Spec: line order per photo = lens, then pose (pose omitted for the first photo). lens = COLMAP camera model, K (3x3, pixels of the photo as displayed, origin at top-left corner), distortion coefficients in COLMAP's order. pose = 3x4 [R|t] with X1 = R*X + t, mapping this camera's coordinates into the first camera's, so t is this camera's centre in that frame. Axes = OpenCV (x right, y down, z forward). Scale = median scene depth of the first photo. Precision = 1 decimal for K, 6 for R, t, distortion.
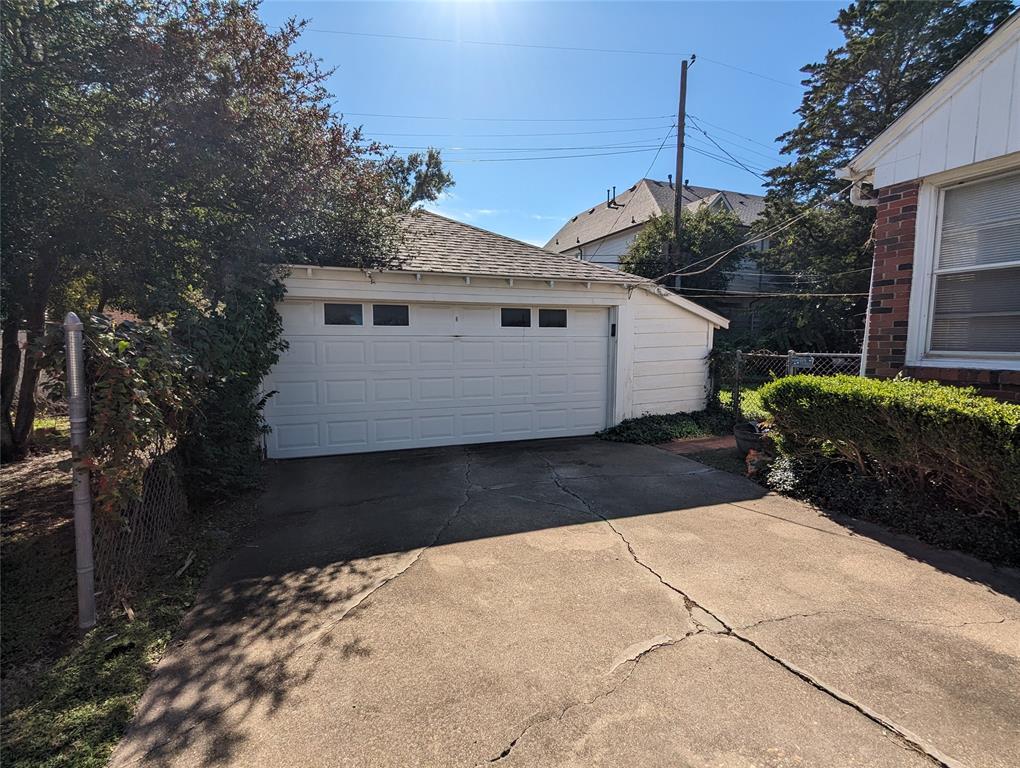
lens RADIAL K [[485.2, 0, 501.9], [0, 485.2, 387.2], [0, 0, 1]] dist [-0.003017, -0.000007]
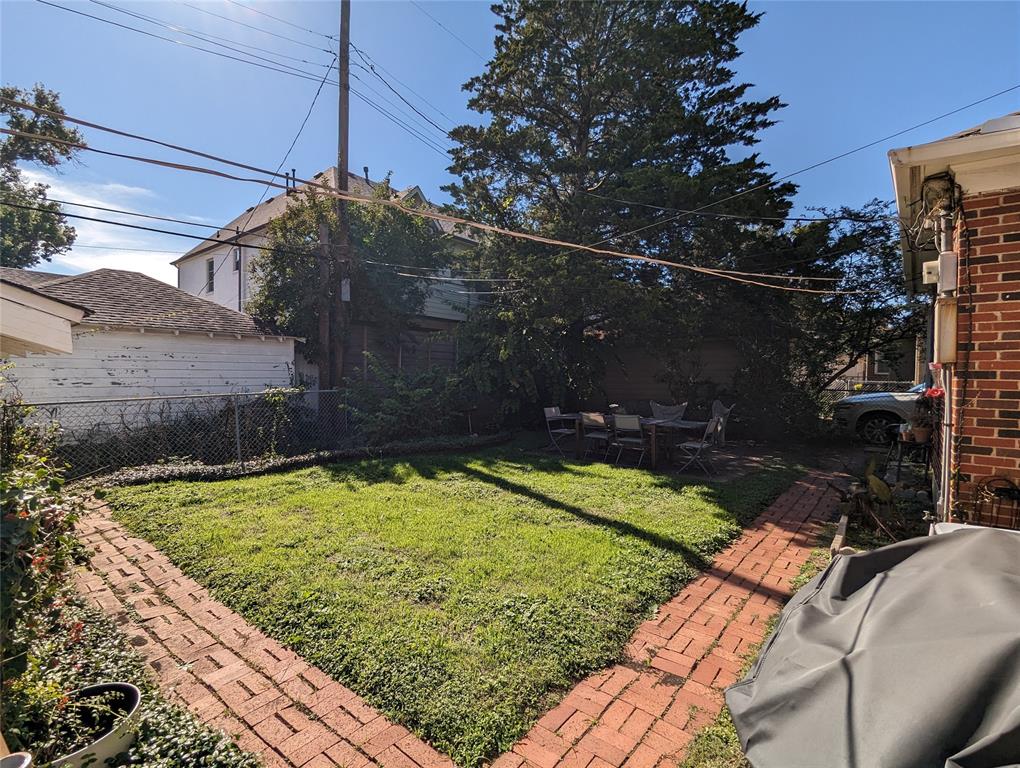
lens RADIAL K [[485.2, 0, 501.9], [0, 485.2, 387.2], [0, 0, 1]] dist [-0.003017, -0.000007]
pose [[0.868100, -0.012441, 0.496233, 0.264868], [0.039168, 0.998286, -0.043491, -0.054501], [-0.494841, 0.057191, 0.867099, 0.396589]]
